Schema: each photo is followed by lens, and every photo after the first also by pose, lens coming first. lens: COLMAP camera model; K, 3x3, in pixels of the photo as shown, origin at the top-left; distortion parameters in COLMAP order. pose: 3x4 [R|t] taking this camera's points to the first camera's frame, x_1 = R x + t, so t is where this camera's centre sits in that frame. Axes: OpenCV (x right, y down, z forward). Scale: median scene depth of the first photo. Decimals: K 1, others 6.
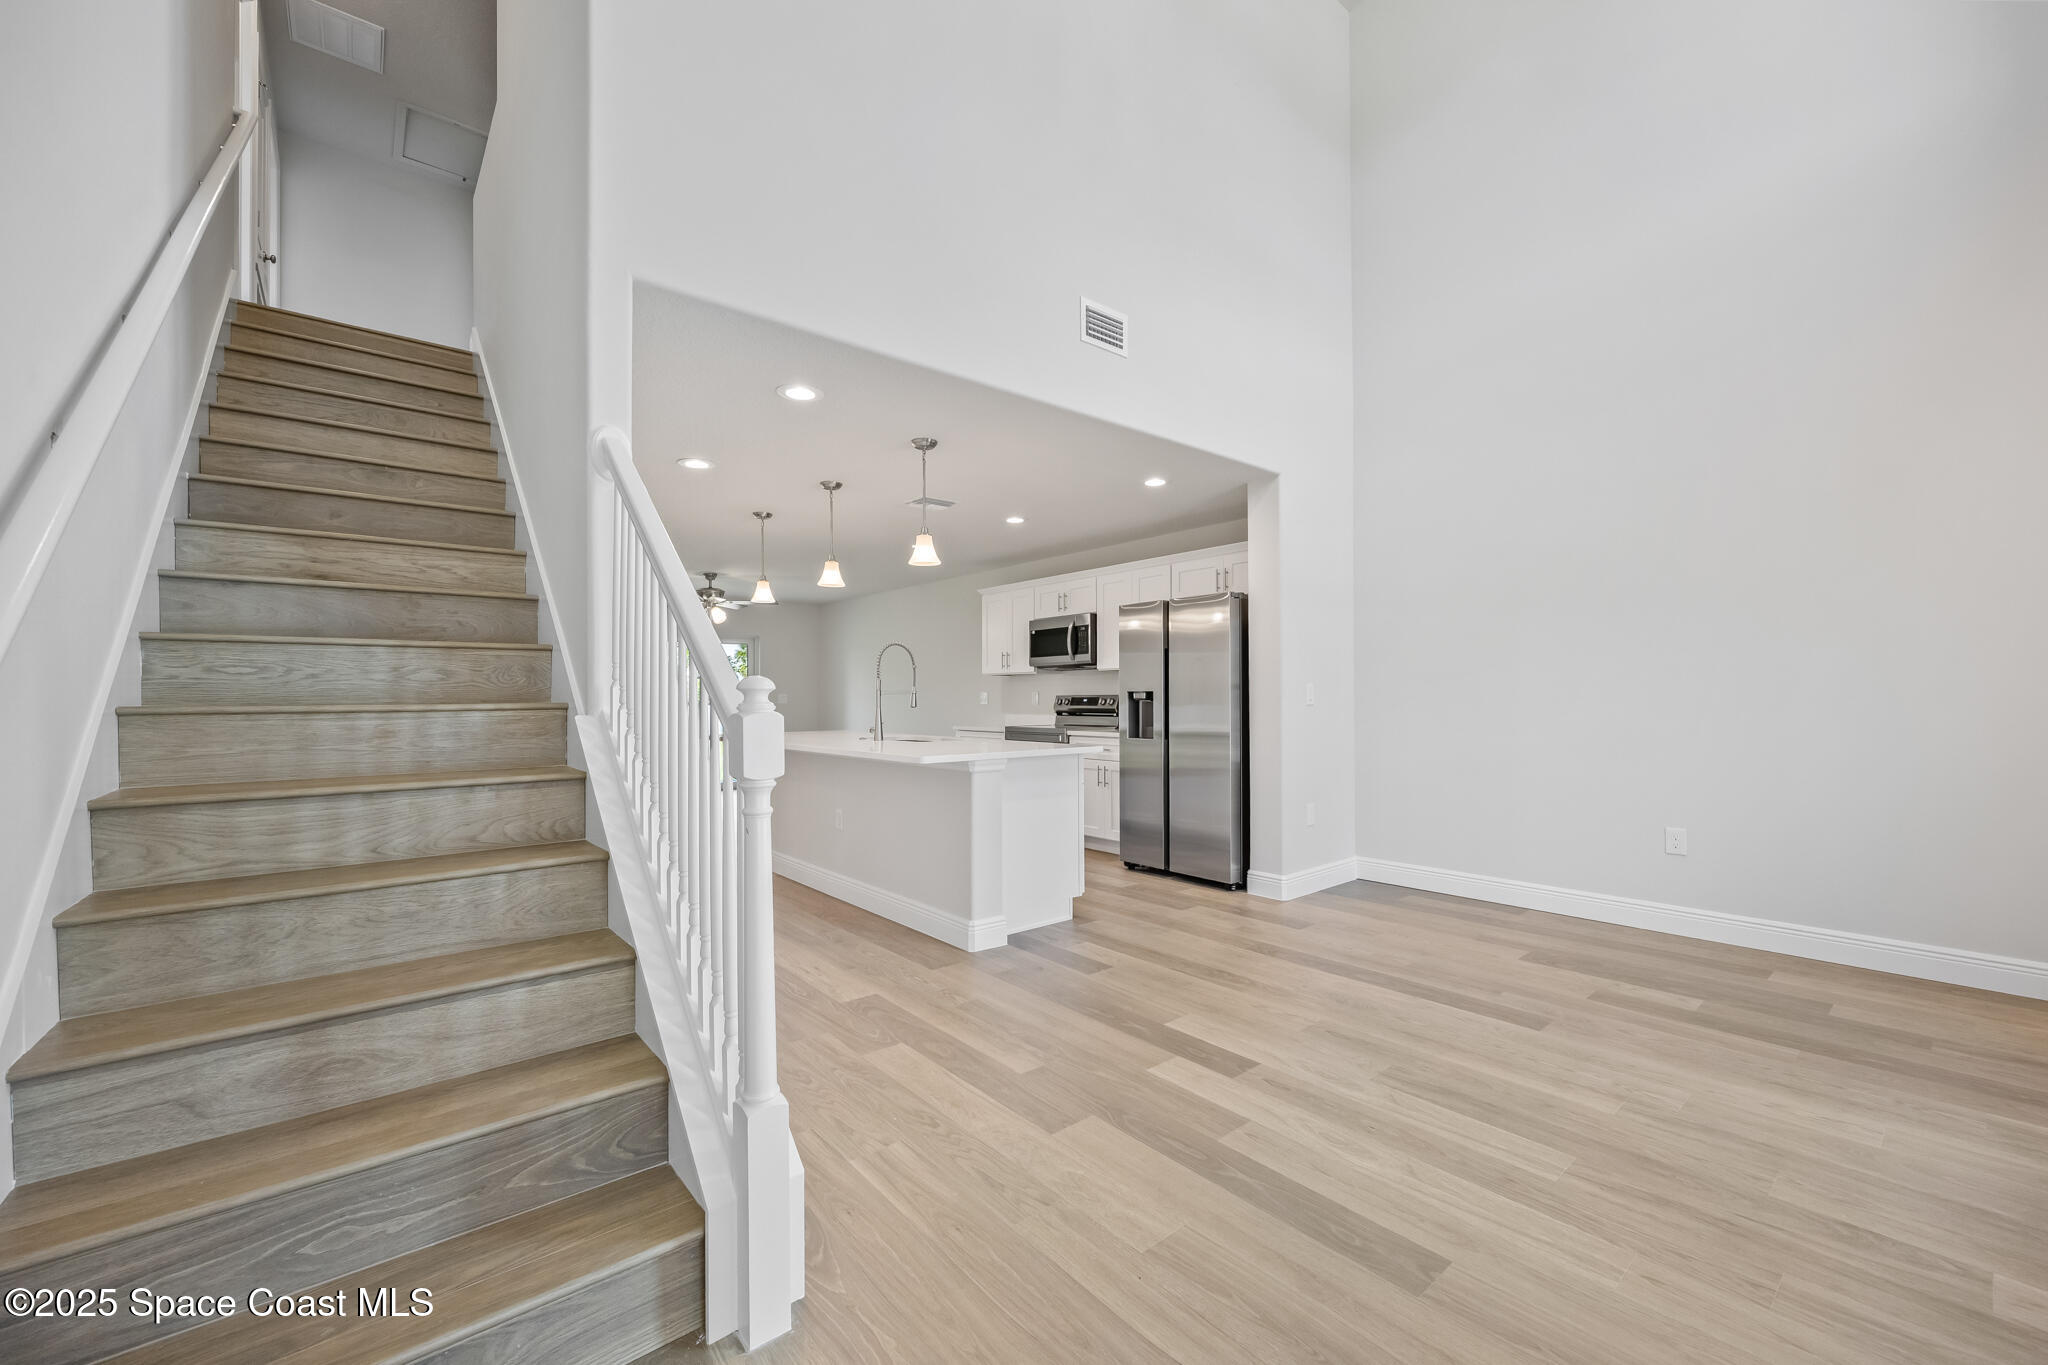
lens RADIAL K [[806.5, 0, 1023.6], [0, 806.5, 692.9], [0, 0, 1]] dist [-0.000663, -0.000042]
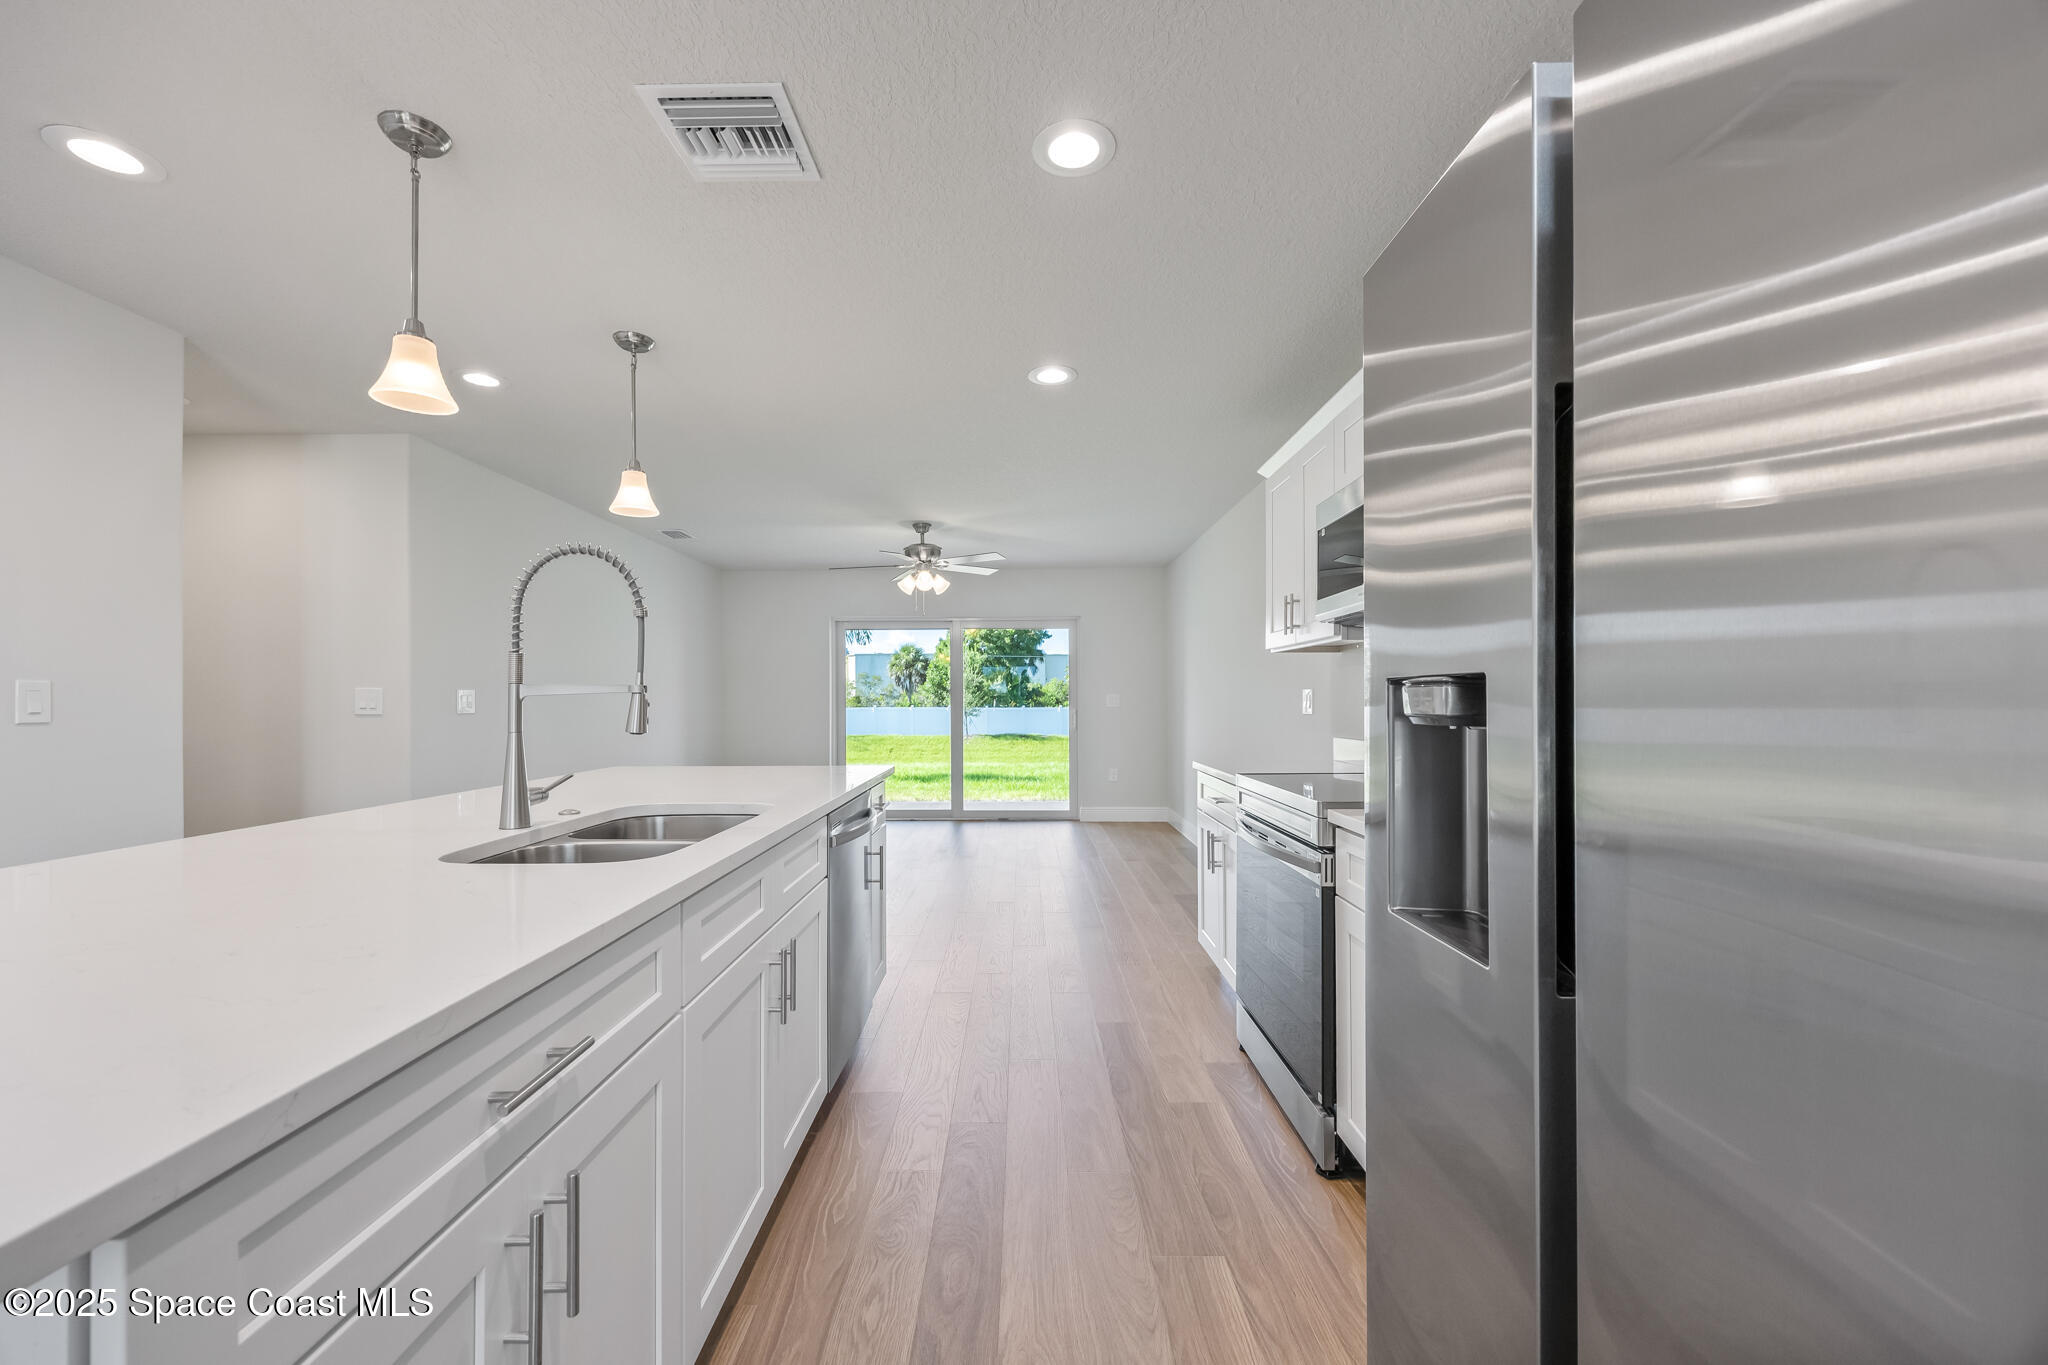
lens RADIAL K [[791.1, 0, 1018.2], [0, 791.1, 685.4], [0, 0, 1]] dist [0.000203, 0.000055]
pose [[0.767979, -0.008839, -0.640414, 0.304167], [0.002853, 0.999942, -0.010380, 0.003749], [0.640468, 0.006144, 0.767960, 1.304214]]
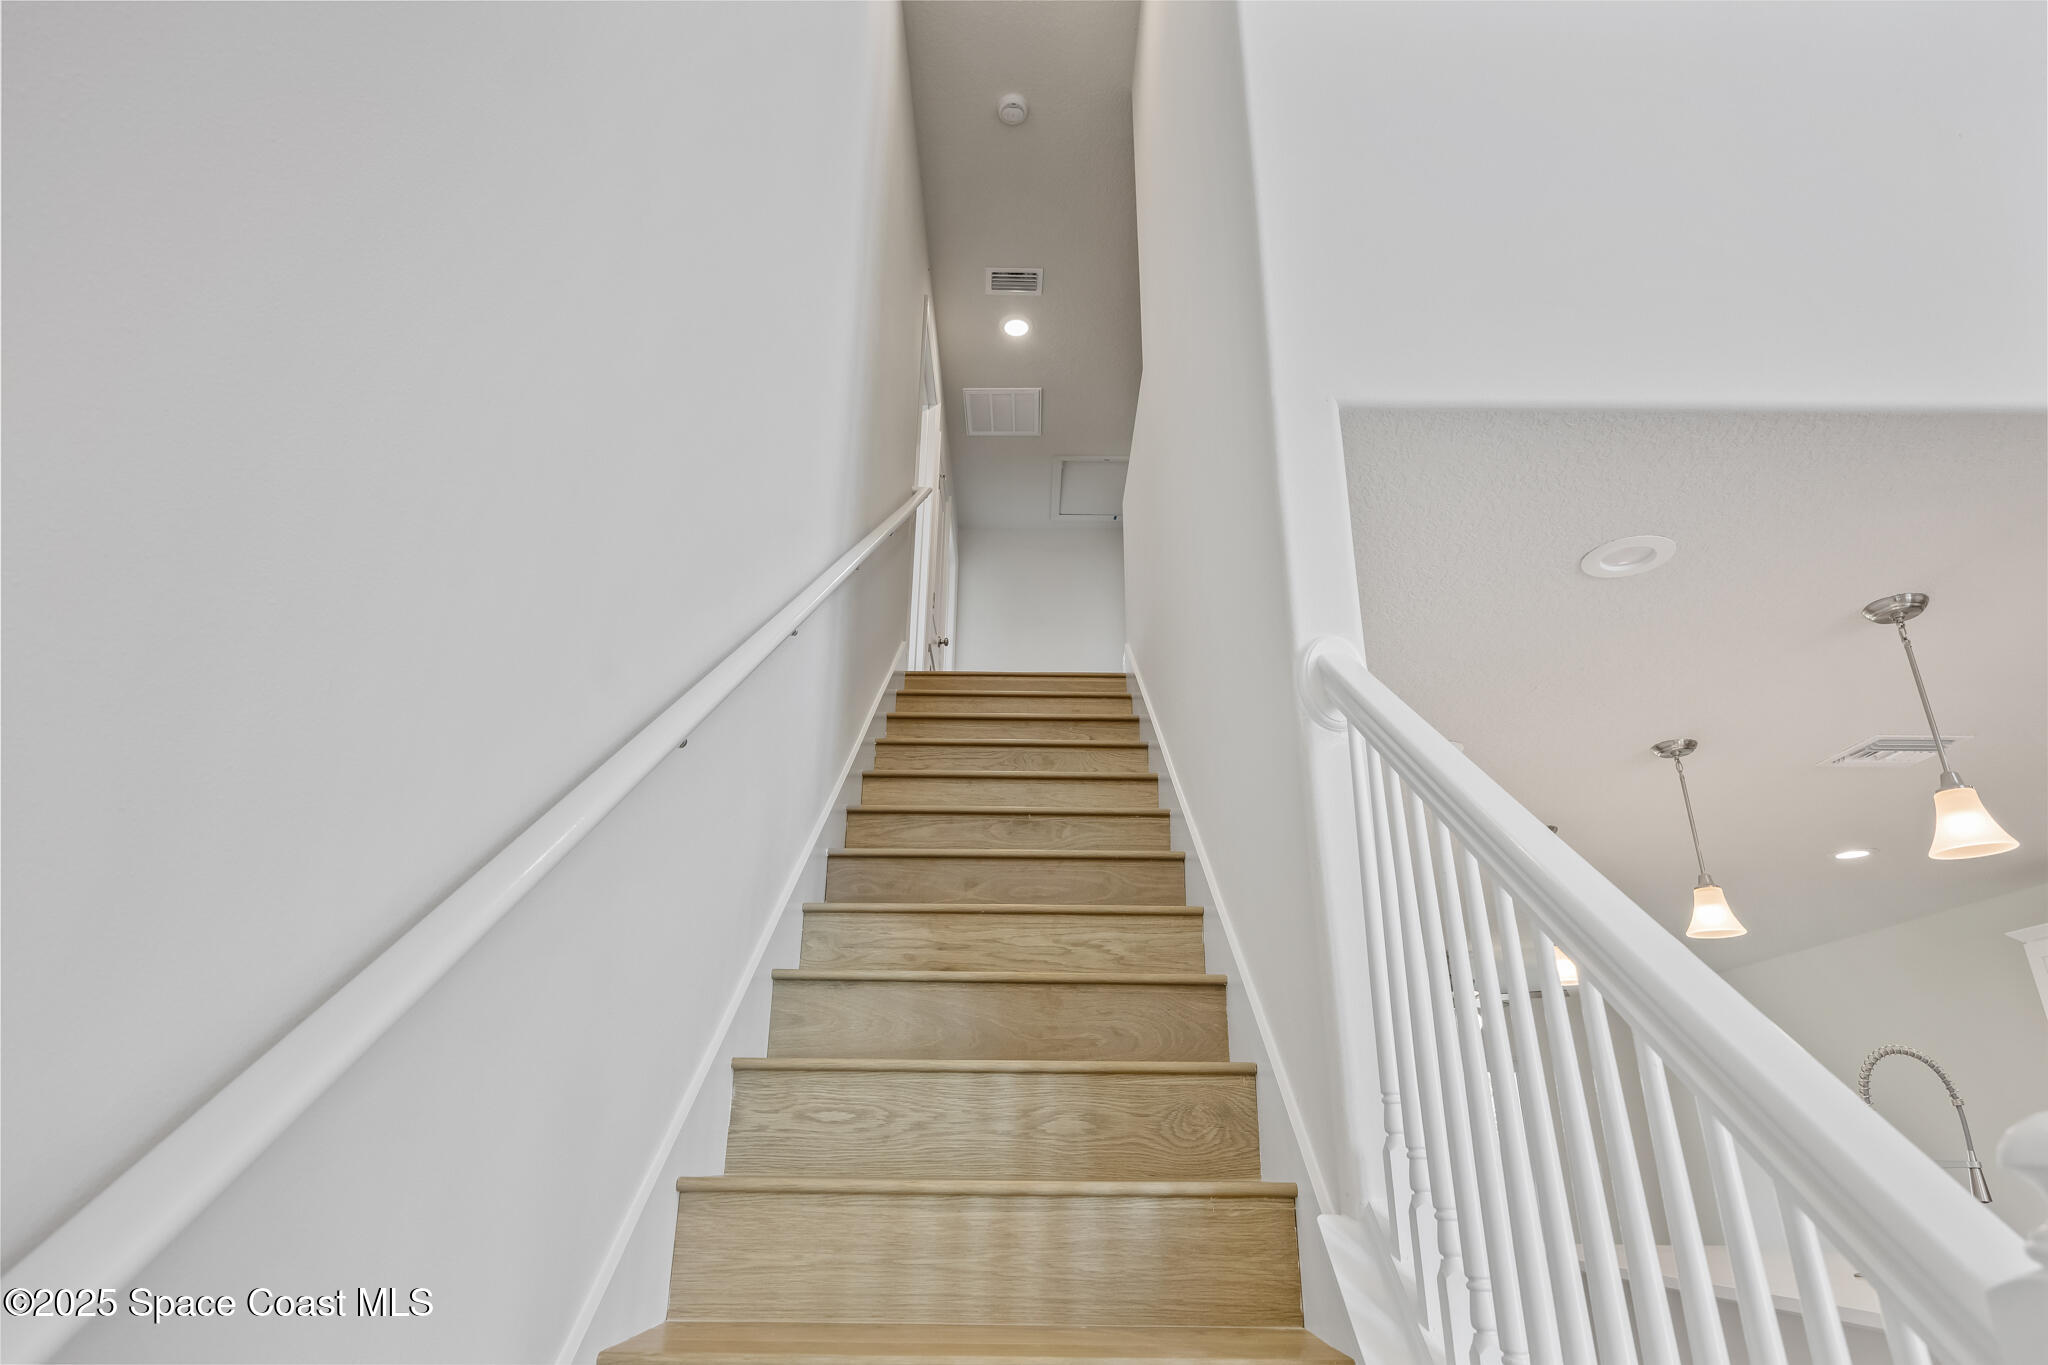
lens RADIAL K [[1139.4, 0, 1022.3], [0, 1139.4, 675.5], [0, 0, 1]] dist [0.001380, -0.000489]
pose [[0.767375, -0.238744, -0.595094, -0.155880], [-0.011406, 0.922867, -0.384951, -0.003083], [0.641097, 0.302189, 0.705462, 0.234424]]
